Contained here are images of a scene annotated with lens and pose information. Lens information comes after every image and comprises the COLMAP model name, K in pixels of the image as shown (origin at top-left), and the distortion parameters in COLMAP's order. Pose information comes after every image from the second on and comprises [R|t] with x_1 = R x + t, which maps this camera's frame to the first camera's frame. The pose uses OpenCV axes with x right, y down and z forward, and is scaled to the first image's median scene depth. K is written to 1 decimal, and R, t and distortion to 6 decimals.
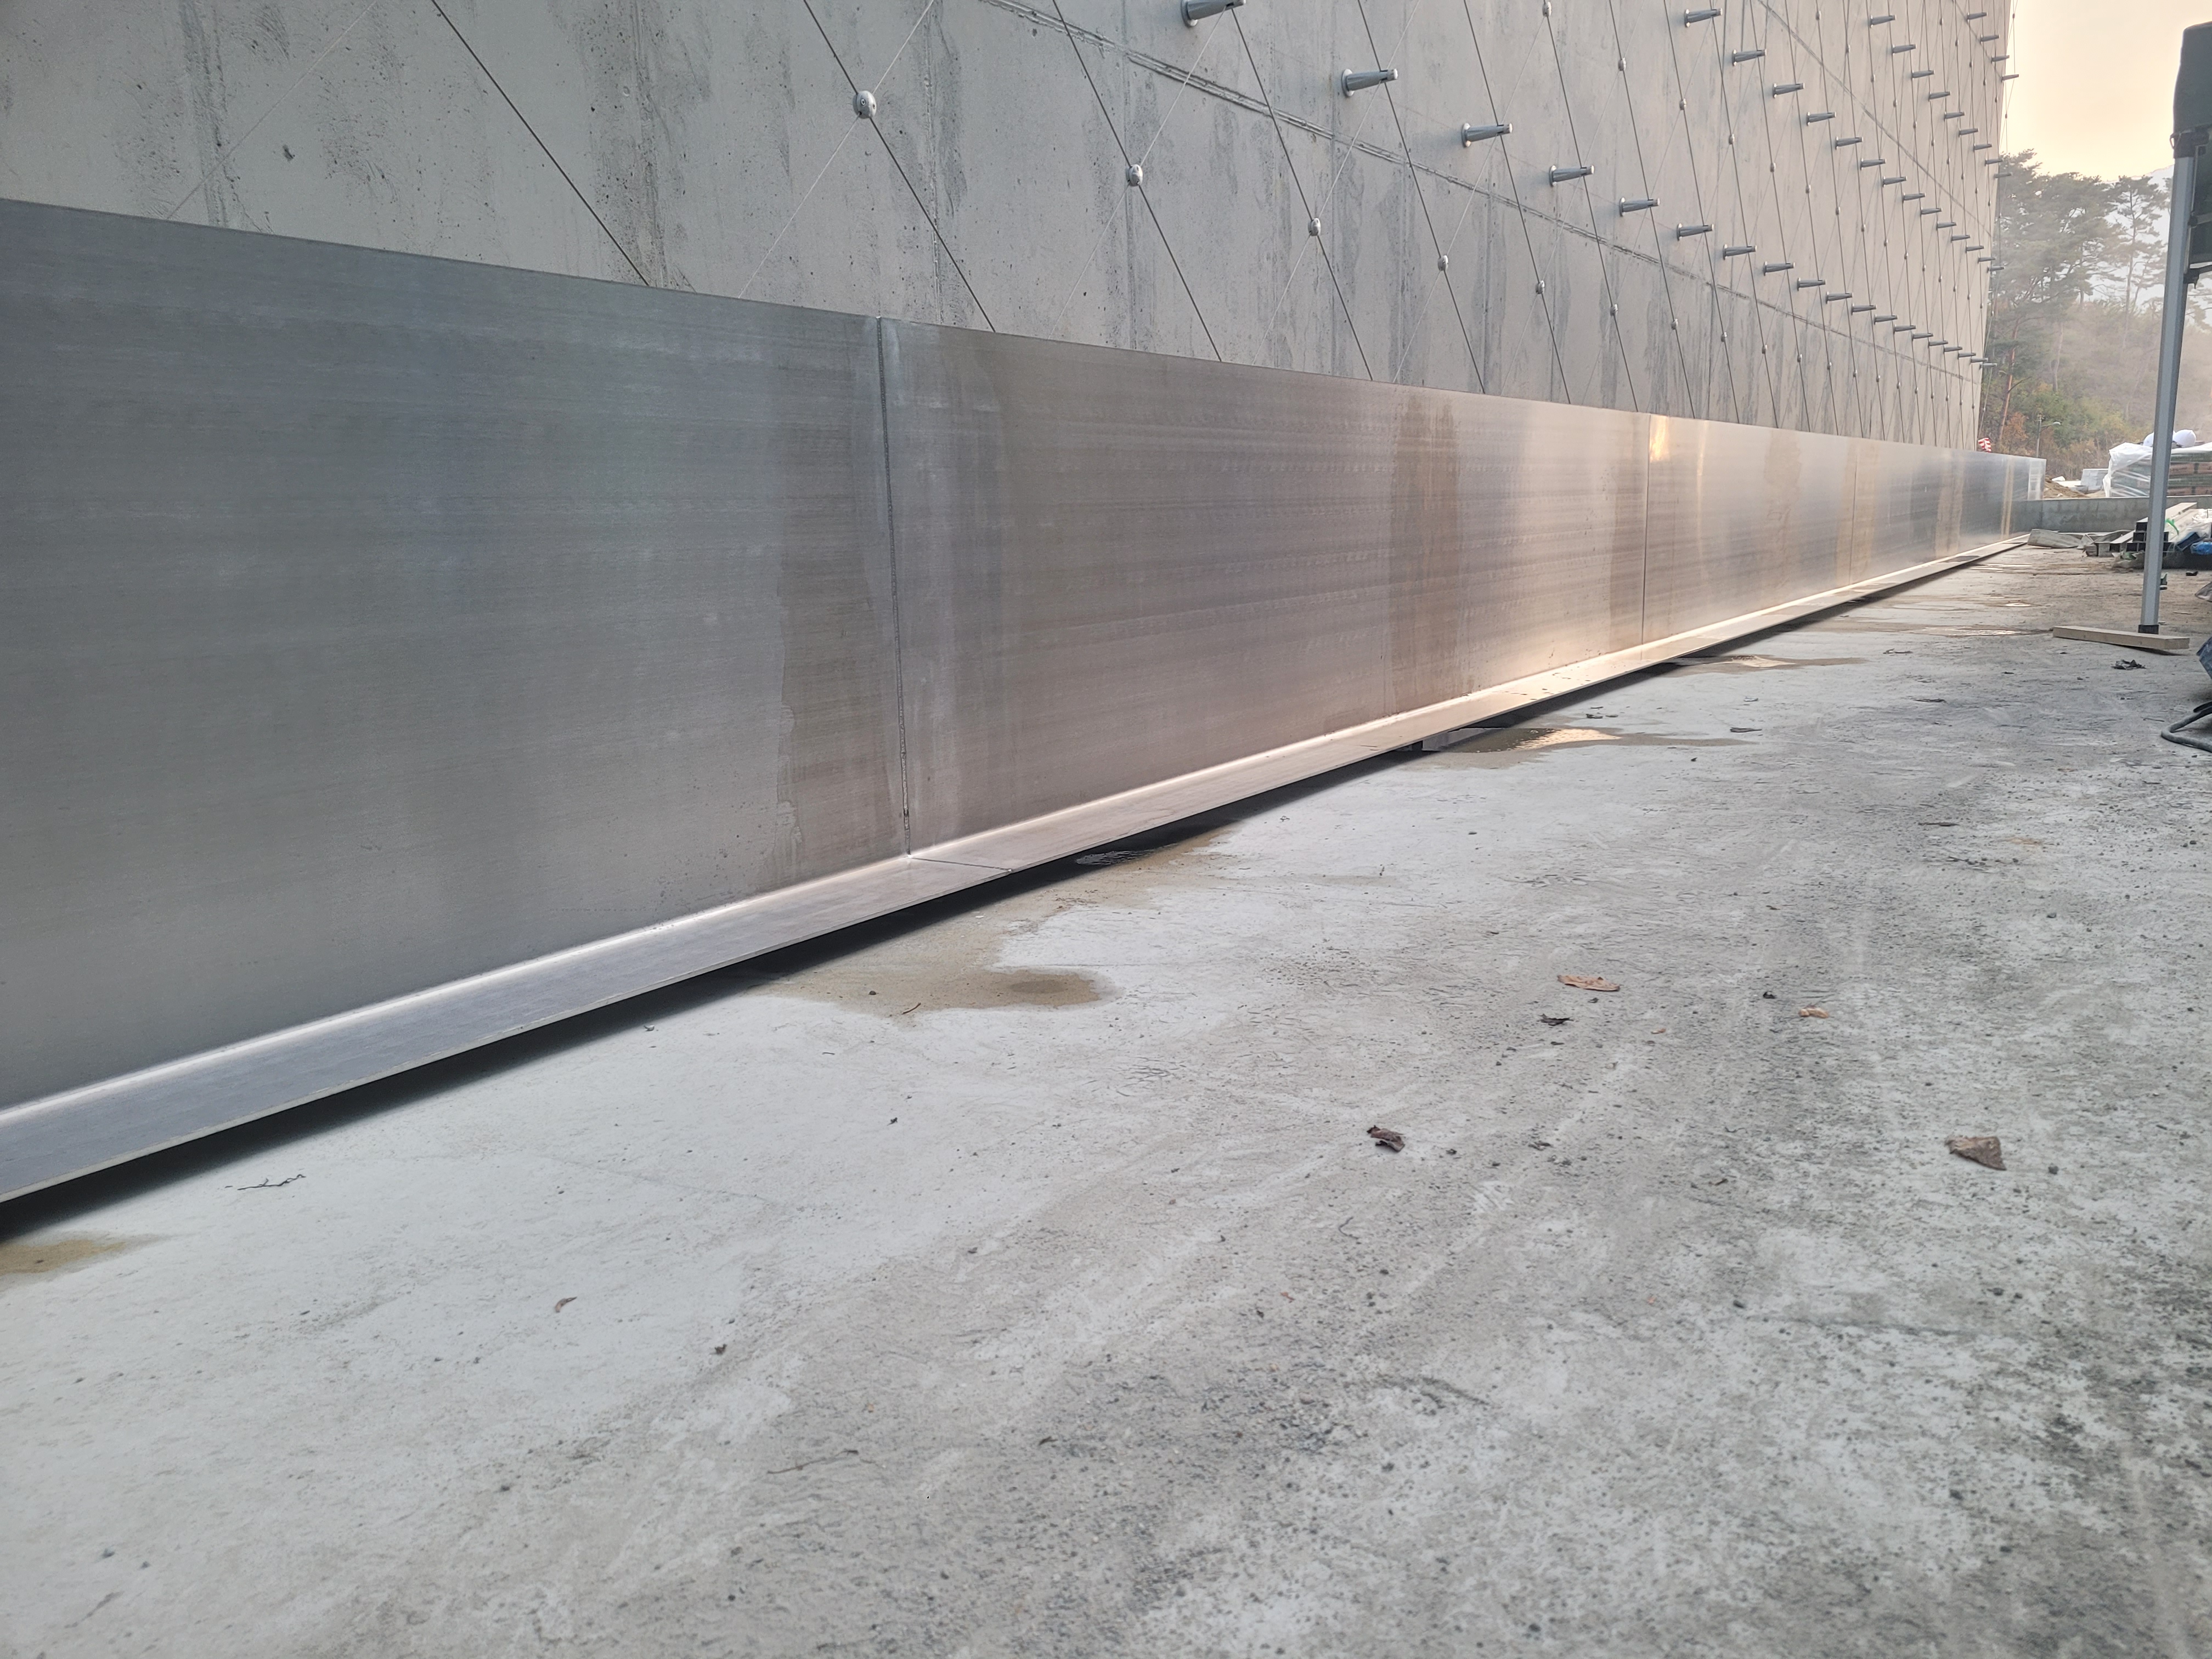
lens RADIAL K [[1741.5, 0, 1123.5], [0, 1741.5, 835.7], [0, 0, 1]] dist [0.076662, -0.066714]
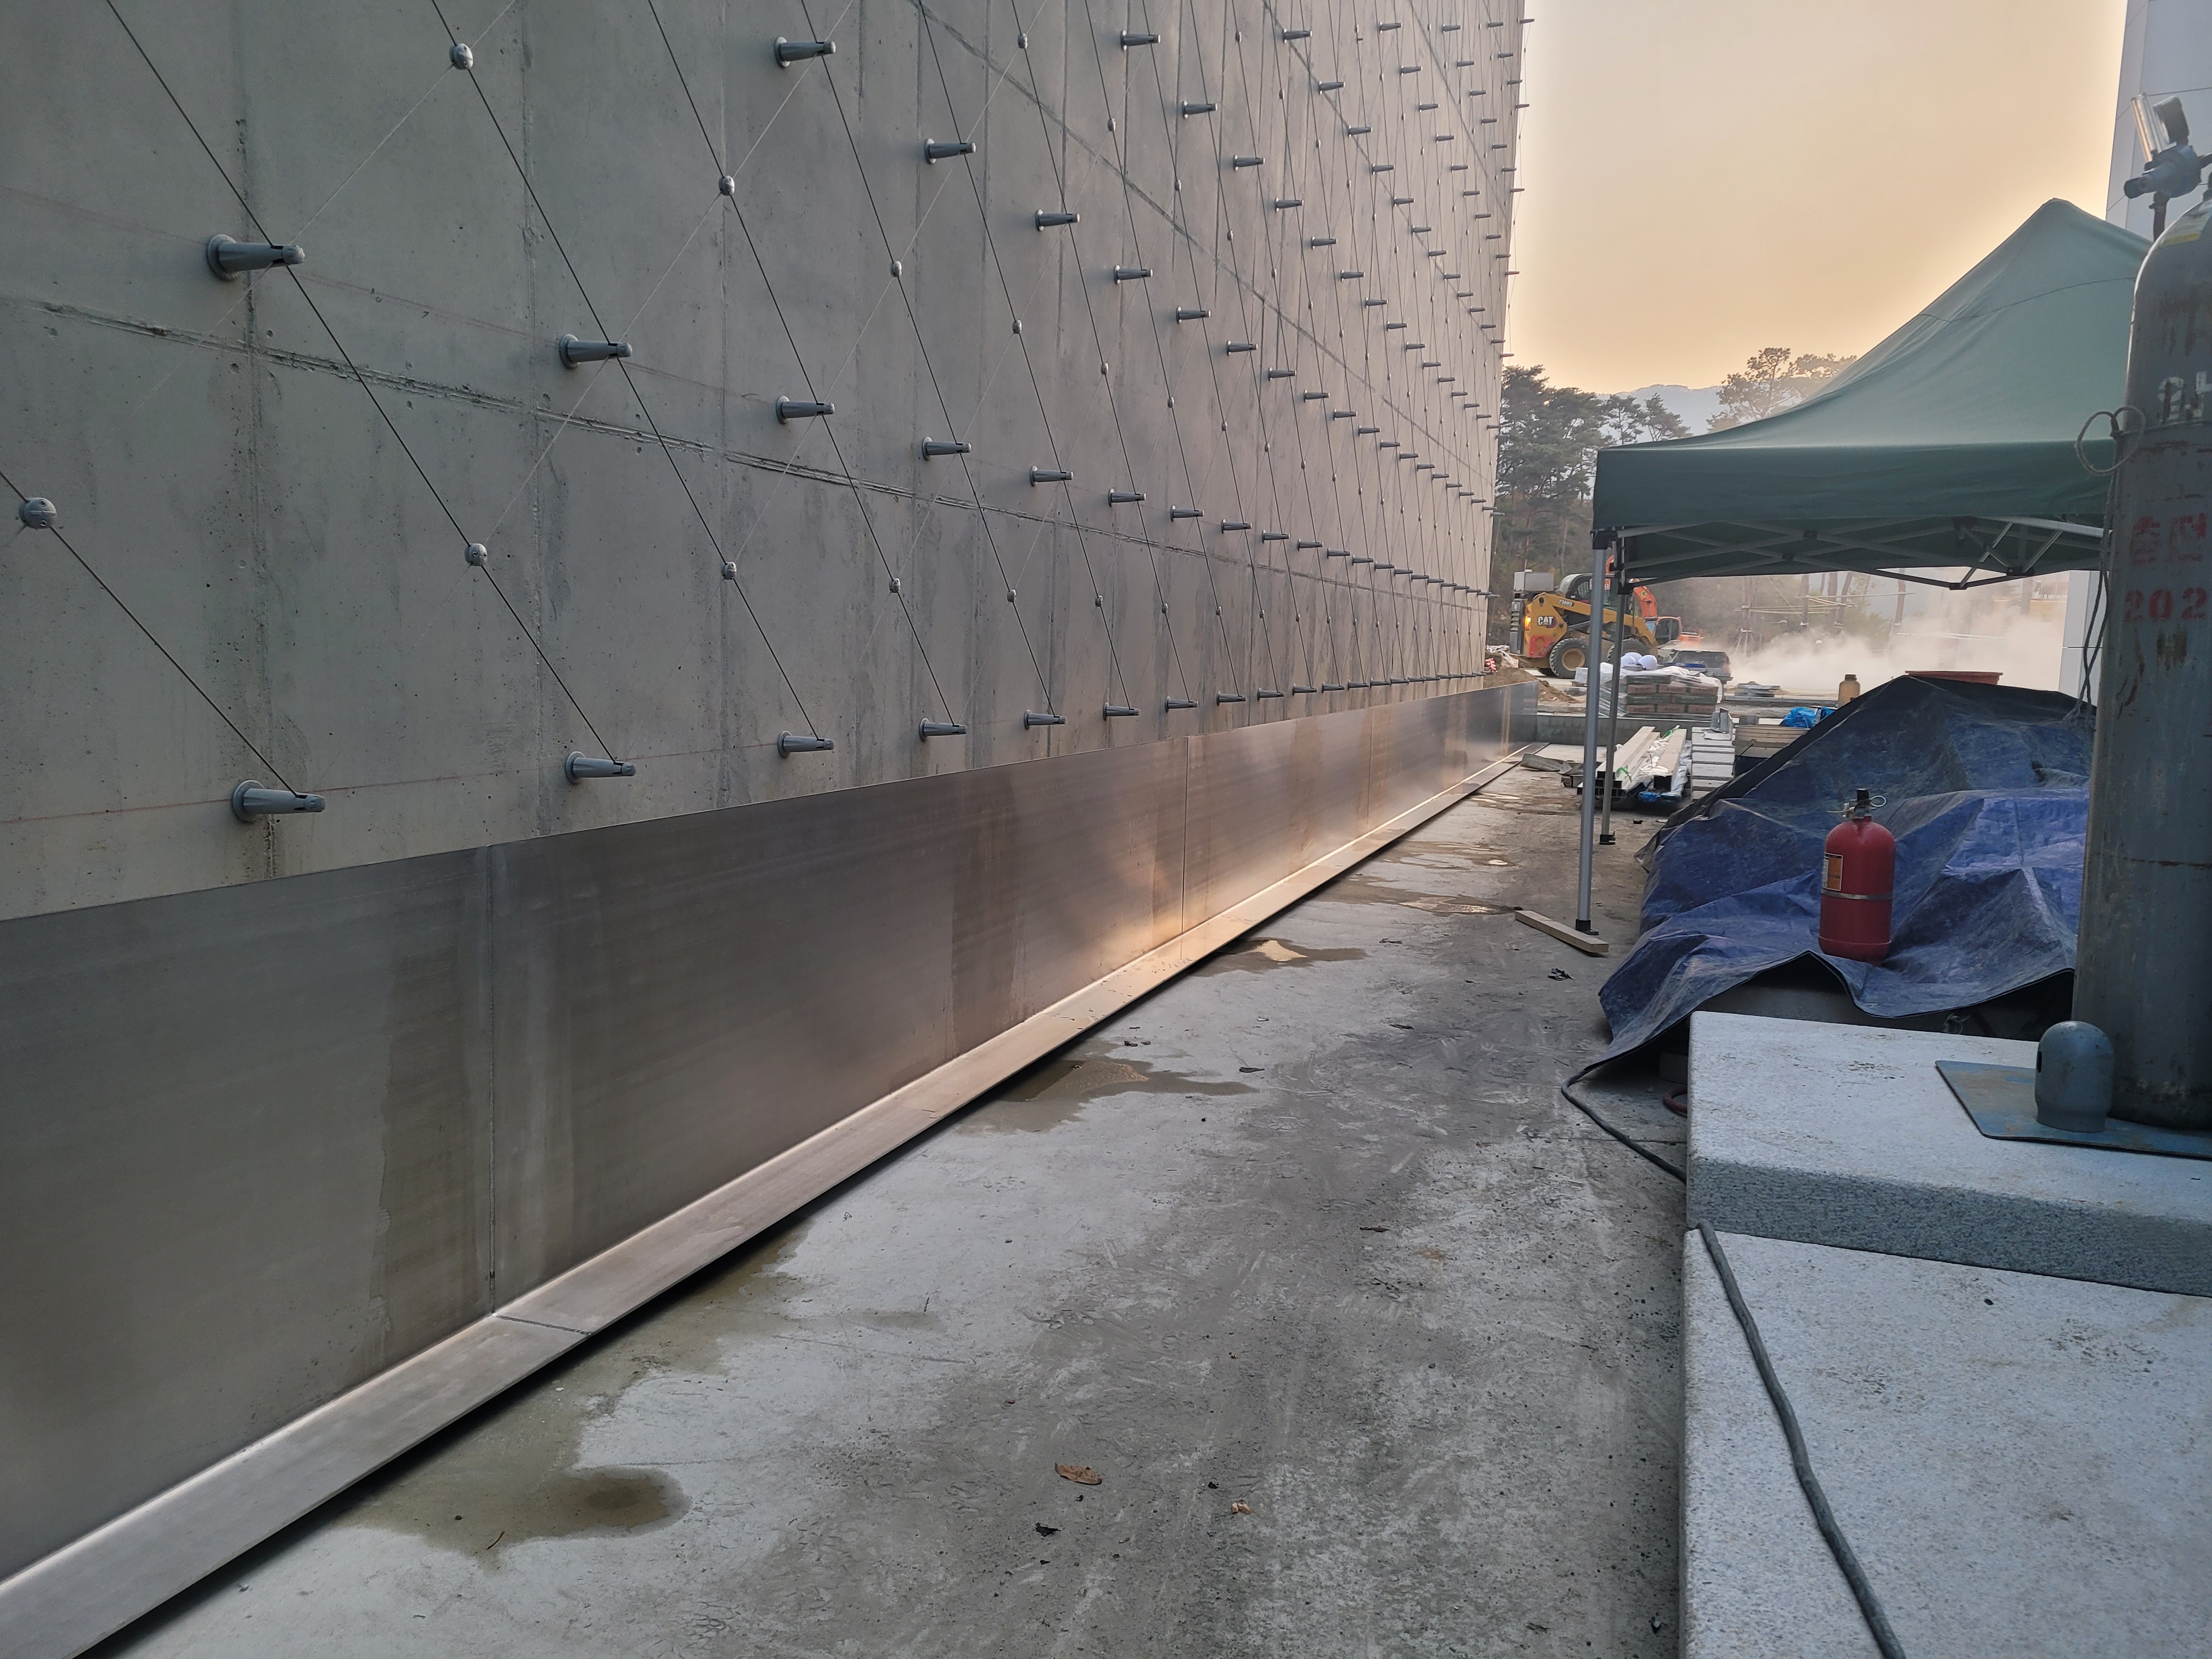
lens RADIAL K [[1728.0, 0, 1140.3], [0, 1728.0, 821.3], [0, 0, 1]] dist [0.068558, -0.050706]
pose [[0.970092, 0.029520, 0.240937, -0.002726], [-0.009611, 0.996471, -0.083390, -0.218477], [-0.242548, 0.078581, 0.966952, -0.192751]]
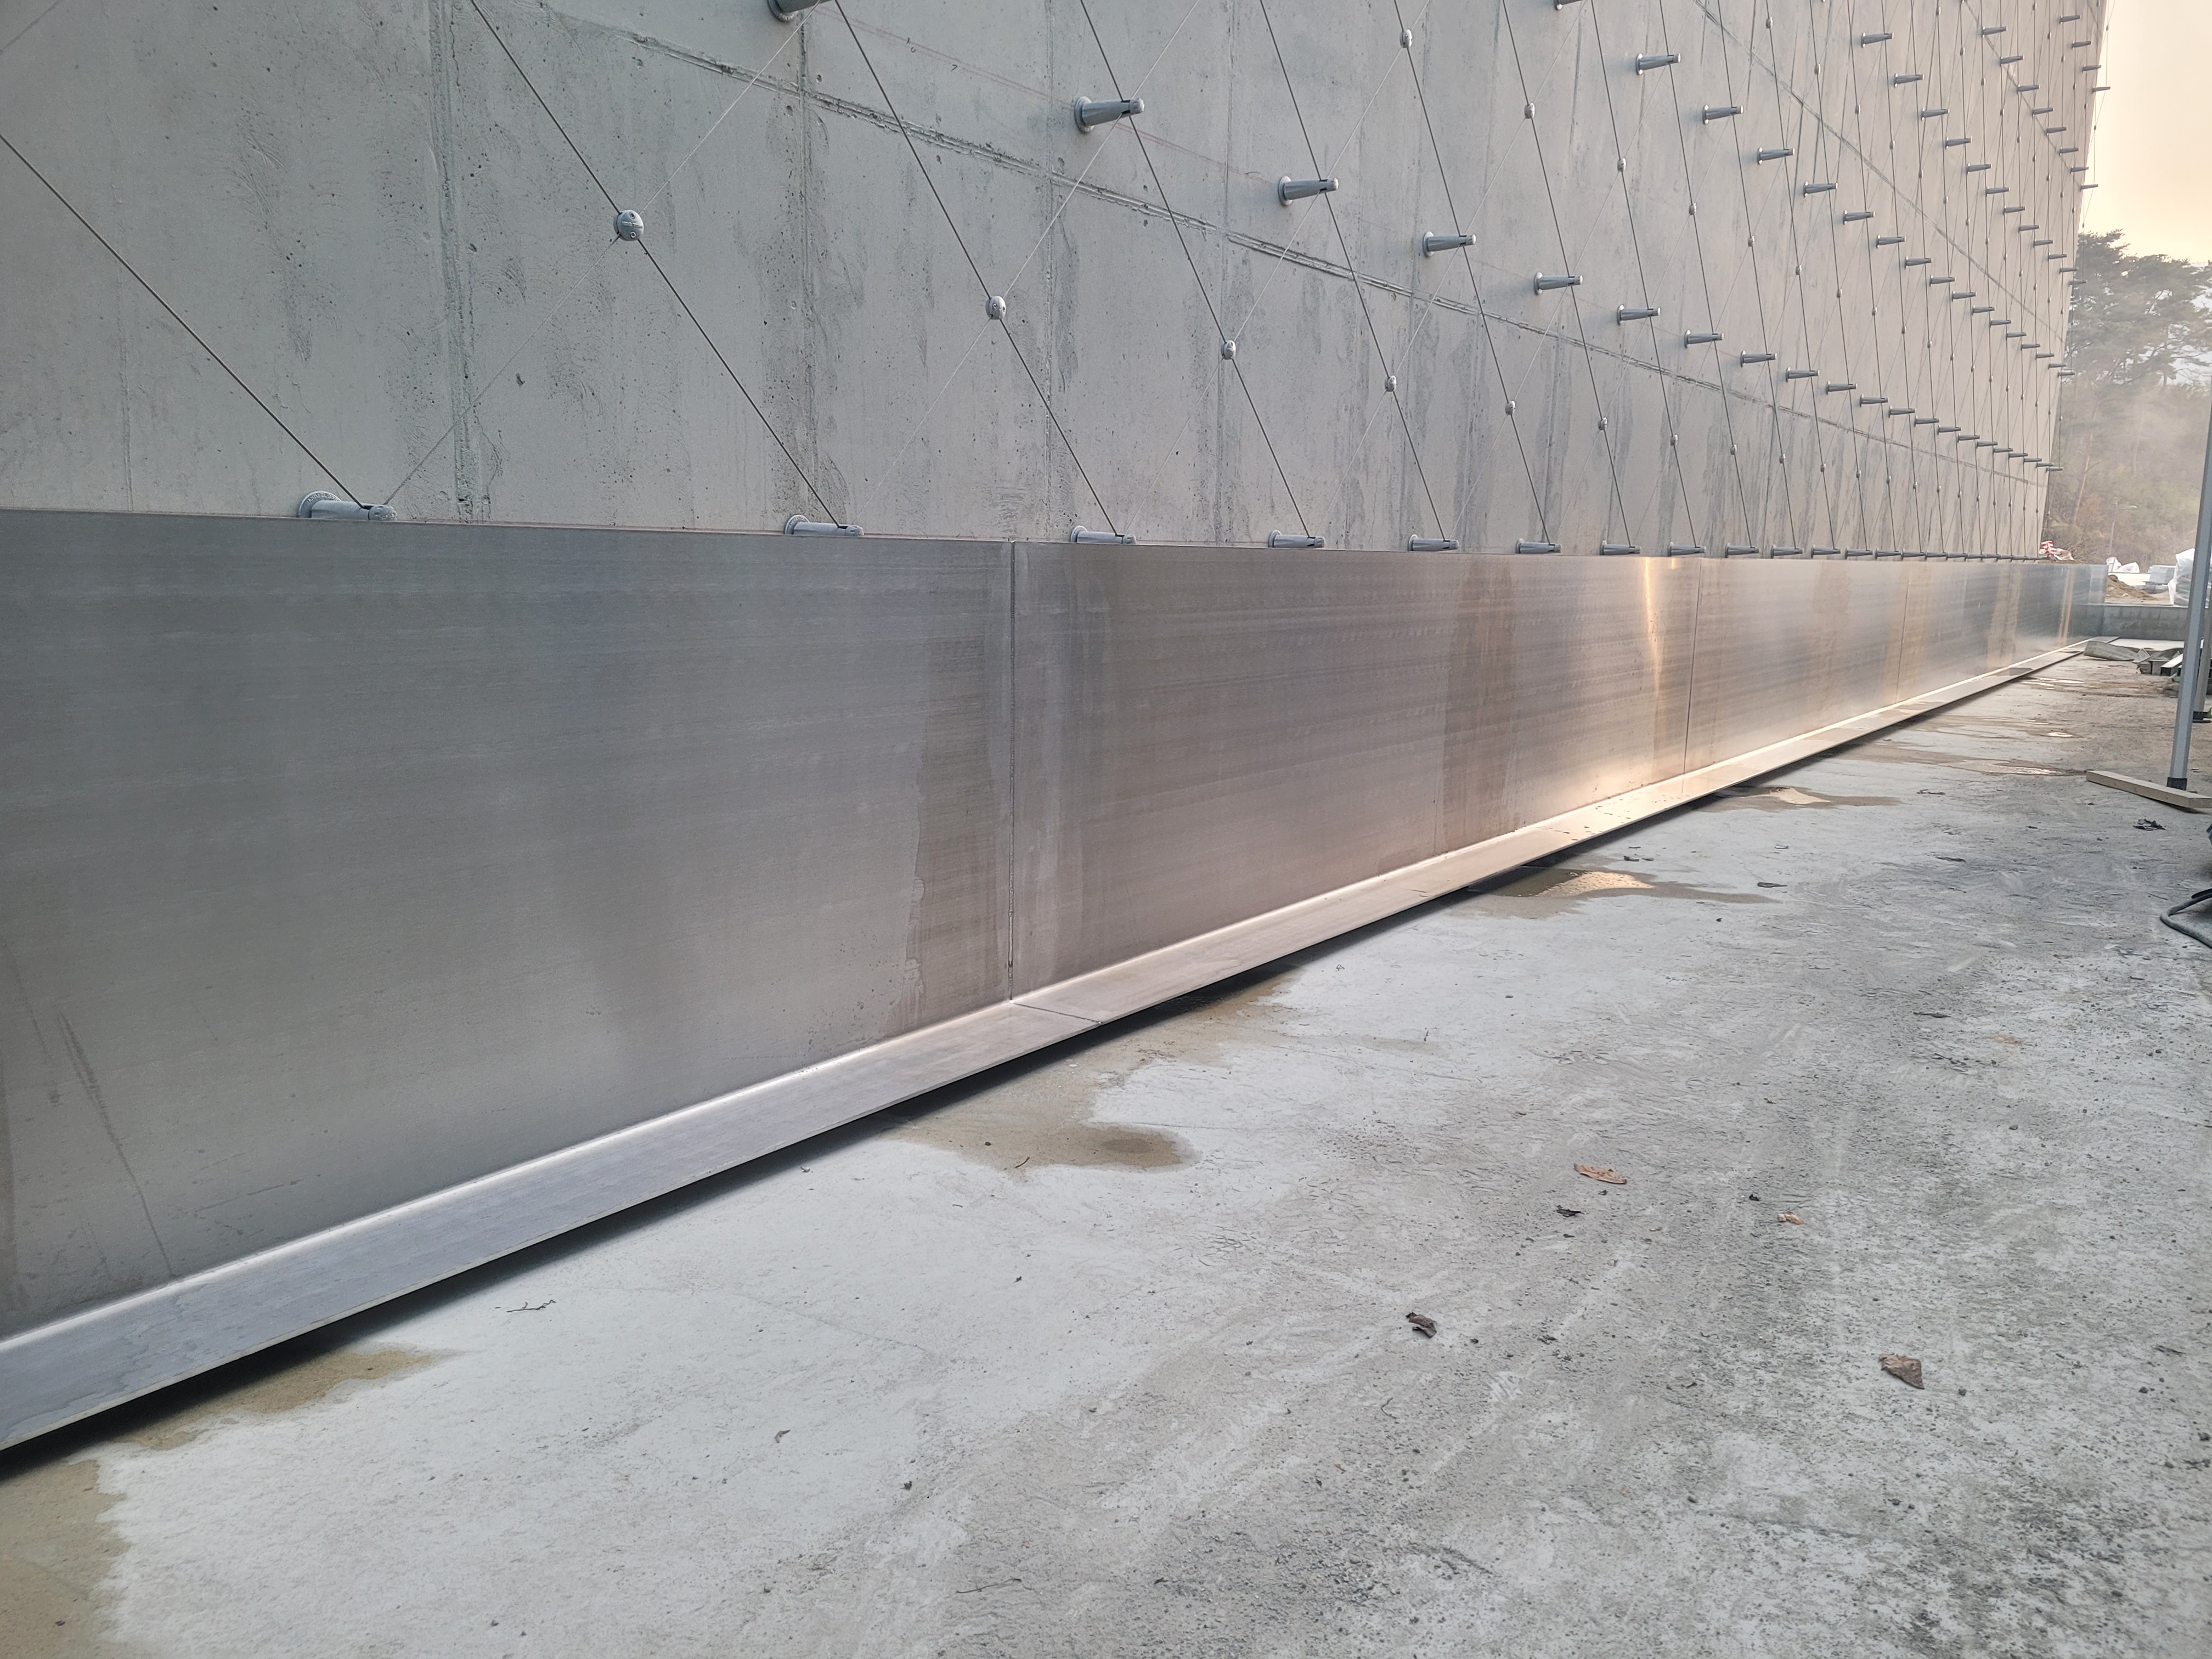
lens RADIAL K [[1736.6, 0, 1110.3], [0, 1736.6, 849.6], [0, 0, 1]] dist [0.075191, -0.064634]
pose [[0.998151, 0.051326, -0.032547, -0.027100], [-0.051785, 0.998568, -0.013407, -0.079255], [0.031812, 0.015068, 0.999380, -0.144066]]
